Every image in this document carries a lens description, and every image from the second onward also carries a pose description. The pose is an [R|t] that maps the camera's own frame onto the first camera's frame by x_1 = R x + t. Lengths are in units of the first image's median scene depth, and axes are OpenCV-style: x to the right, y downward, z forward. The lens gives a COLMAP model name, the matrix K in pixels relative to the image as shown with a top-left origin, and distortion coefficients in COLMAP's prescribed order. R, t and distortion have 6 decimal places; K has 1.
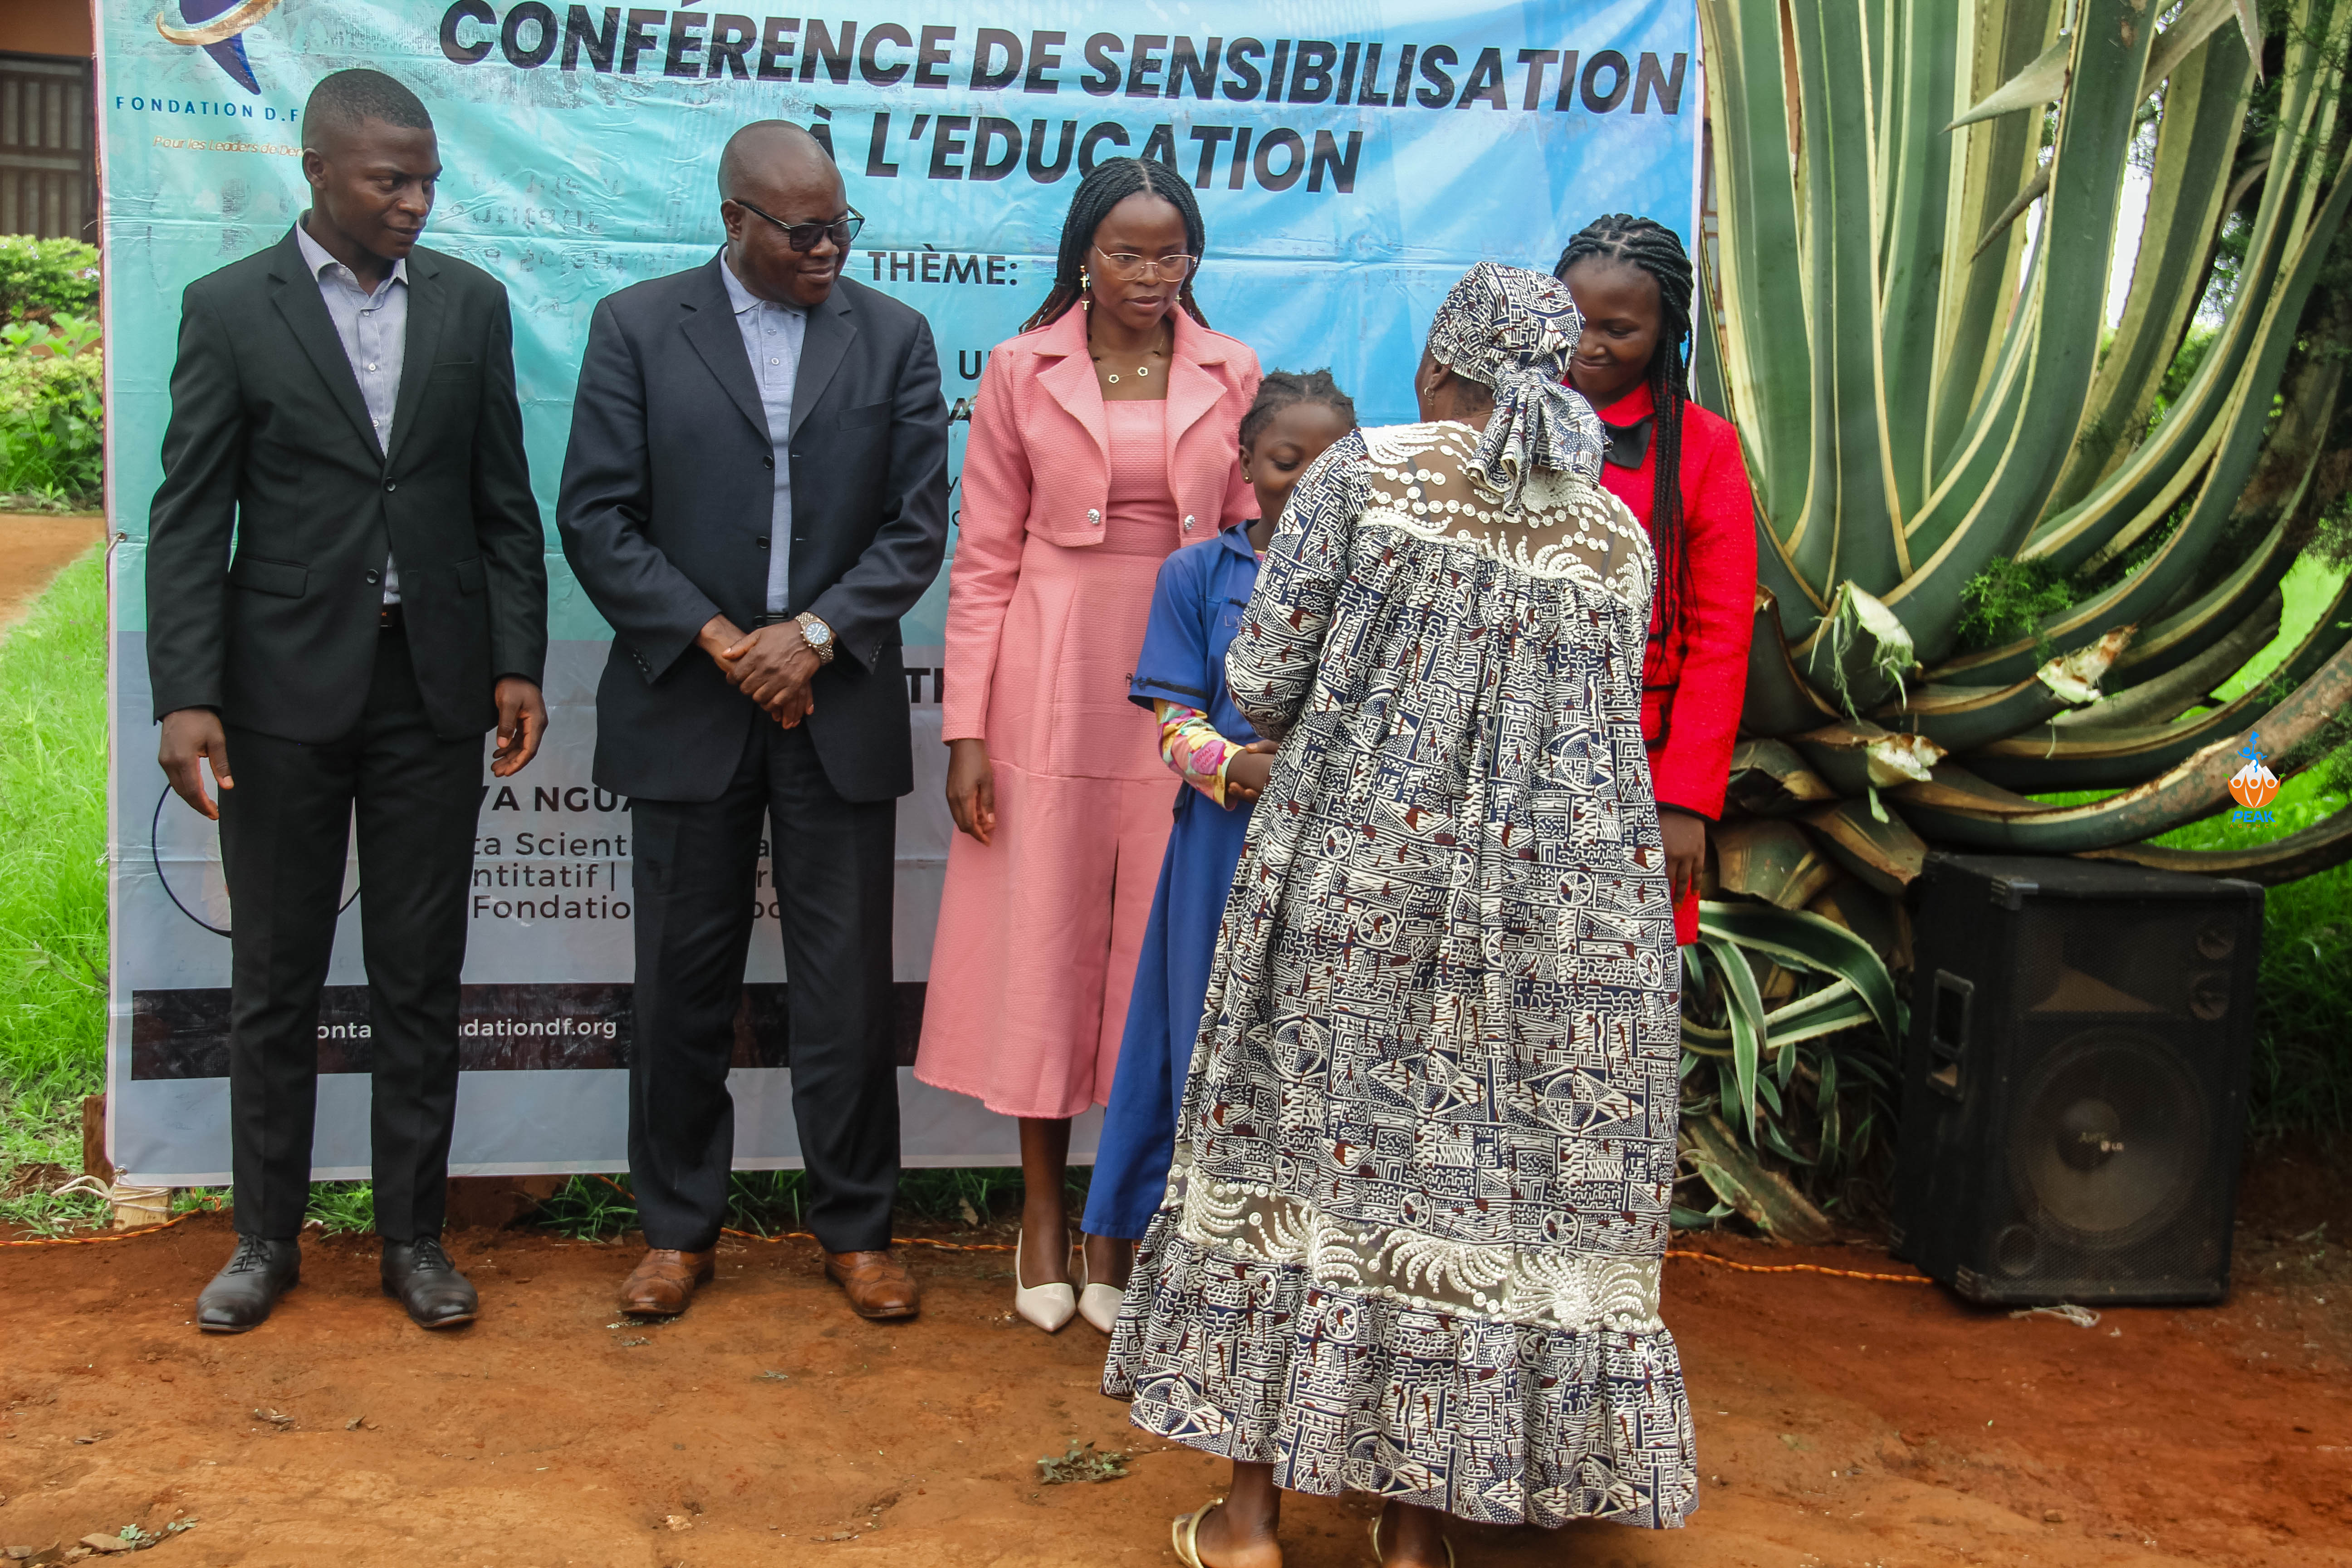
lens RADIAL K [[3774.3, 0, 1182.6], [0, 3774.3, 811.3], [0, 0, 1]] dist [0.214303, 0.000000]
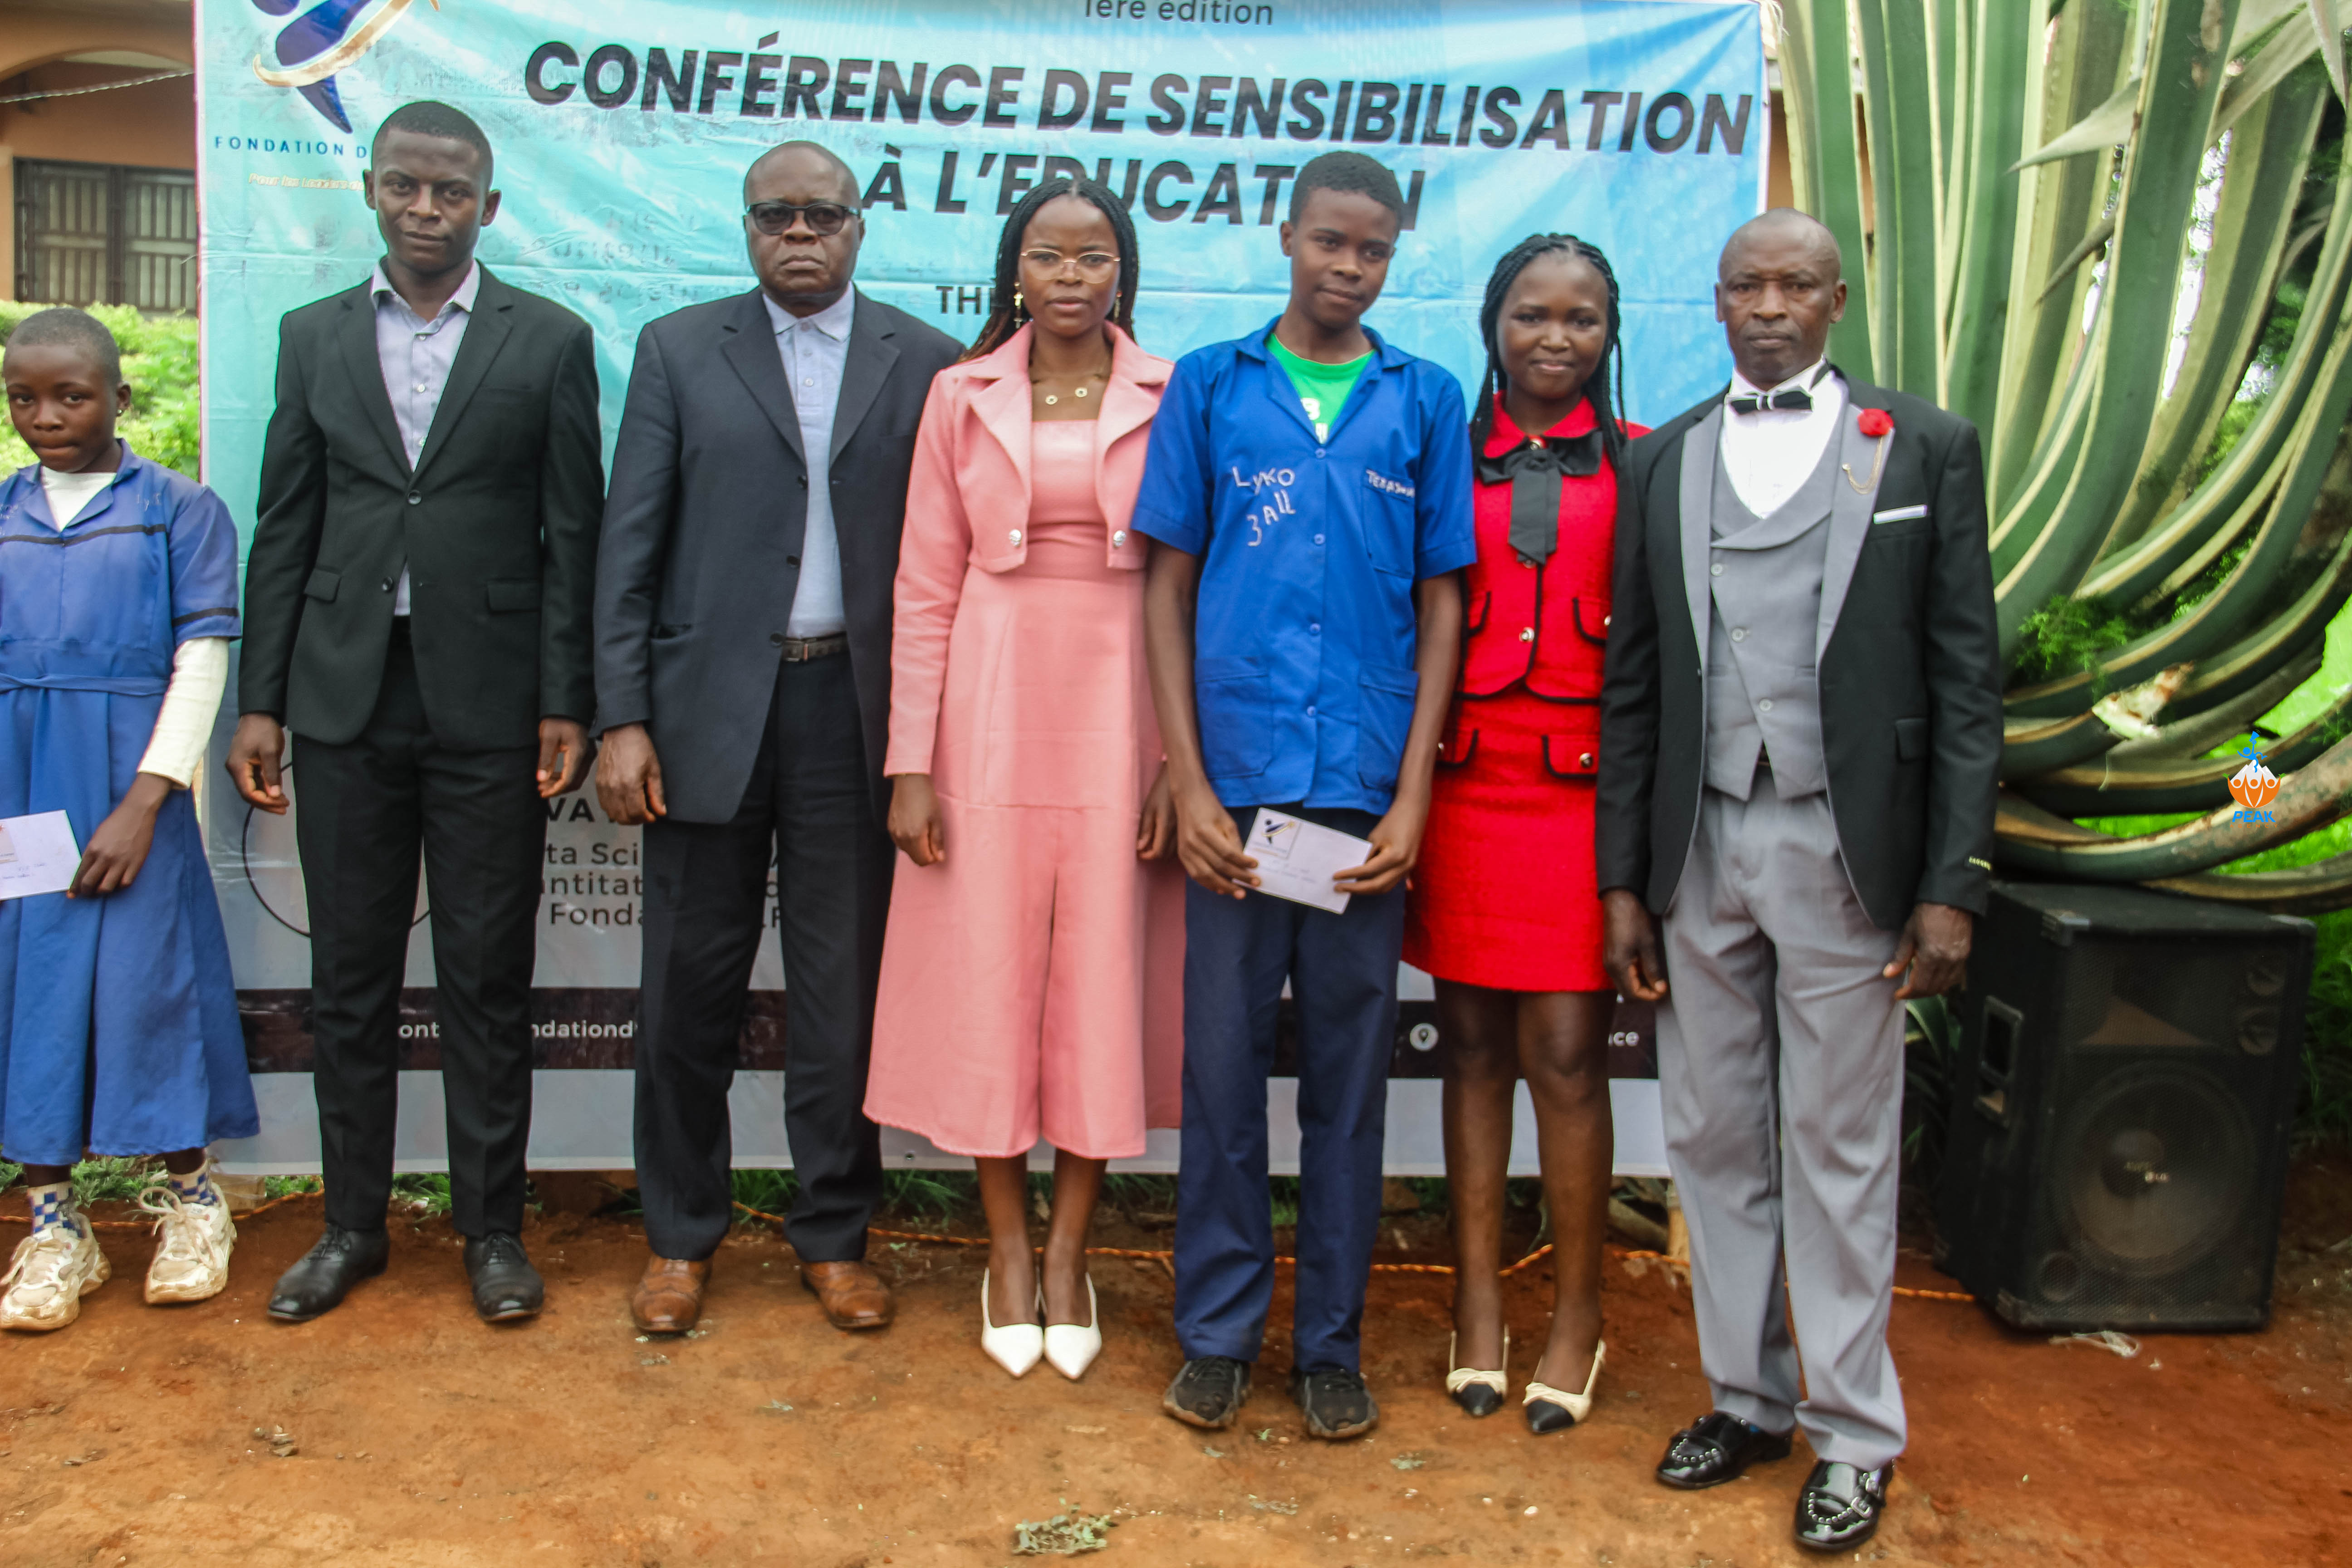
lens RADIAL K [[2711.2, 0, 1184.0], [0, 2711.2, 788.3], [0, 0, 1]] dist [0.060615, 0.000000]
pose [[0.995089, 0.019043, -0.097139, 0.057757], [-0.017667, 0.999731, 0.014997, -0.023352], [0.097399, -0.013207, 0.995158, 0.269608]]
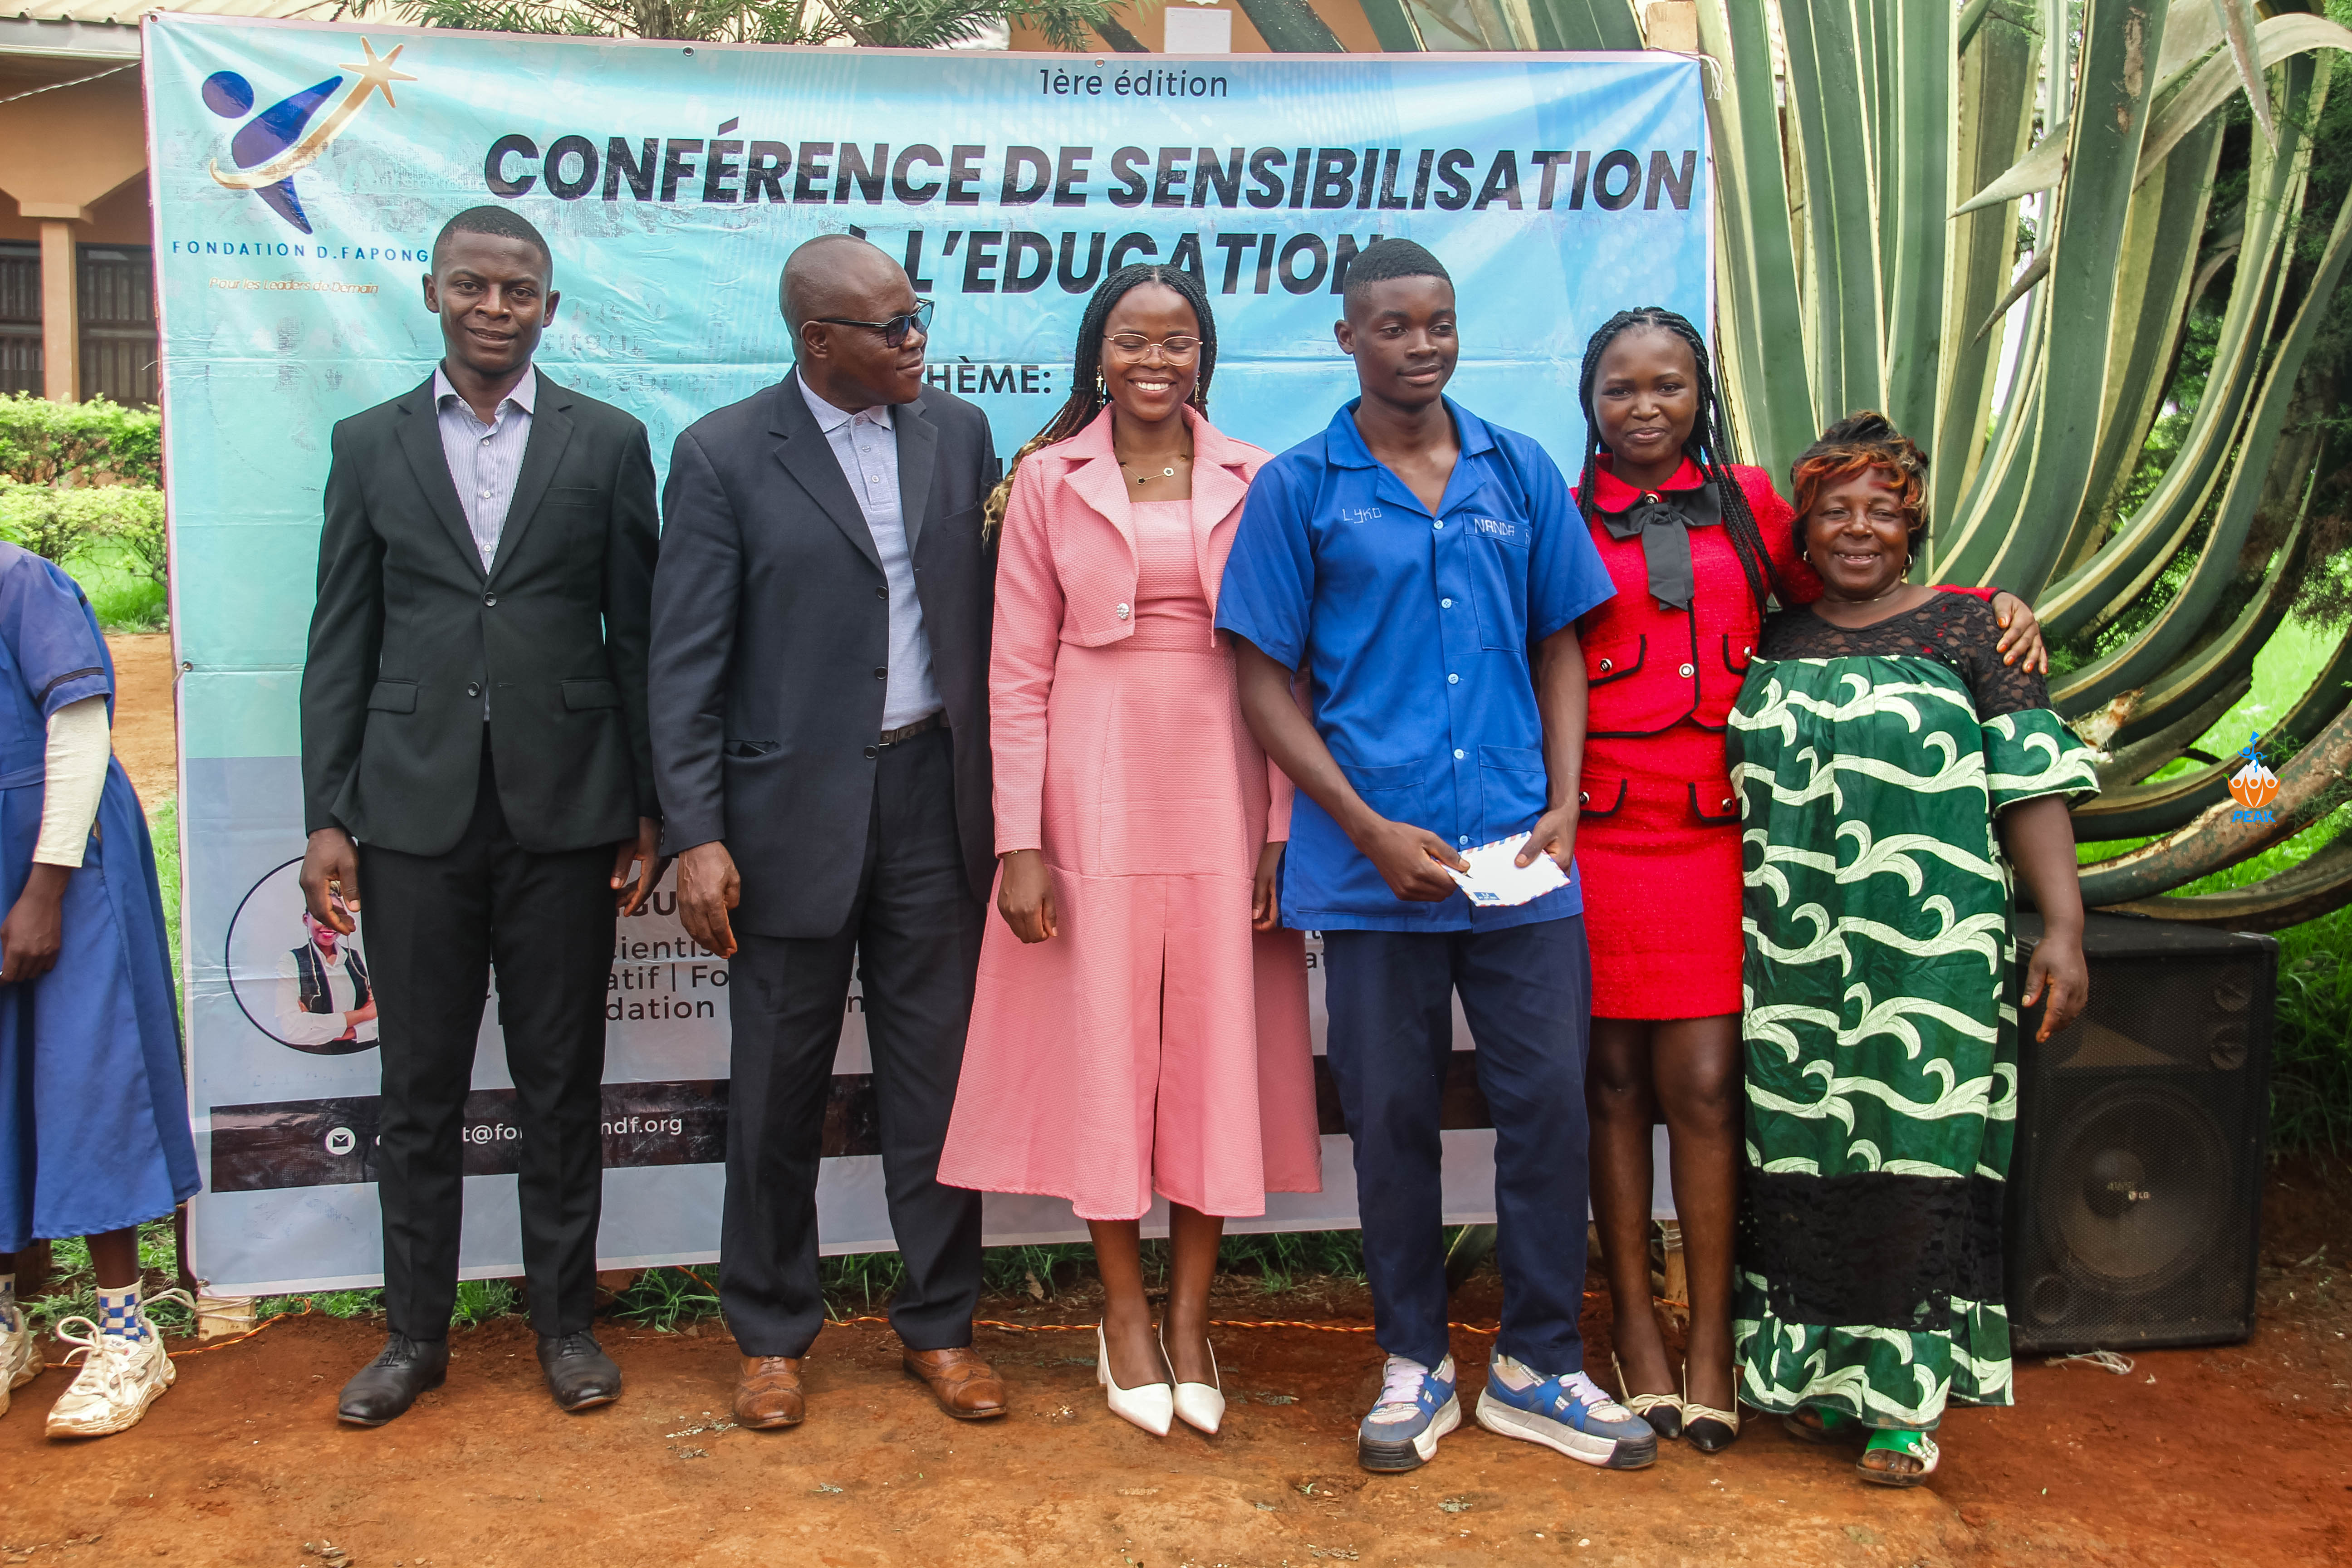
lens RADIAL K [[2957.3, 0, 1181.6], [0, 2957.3, 811.0], [0, 0, 1]] dist [0.080311, 0.000000]
pose [[0.999226, -0.028316, -0.027289, 0.010275], [0.028178, 0.999588, -0.005436, -0.020126], [0.027432, 0.004662, 0.999613, 0.198632]]
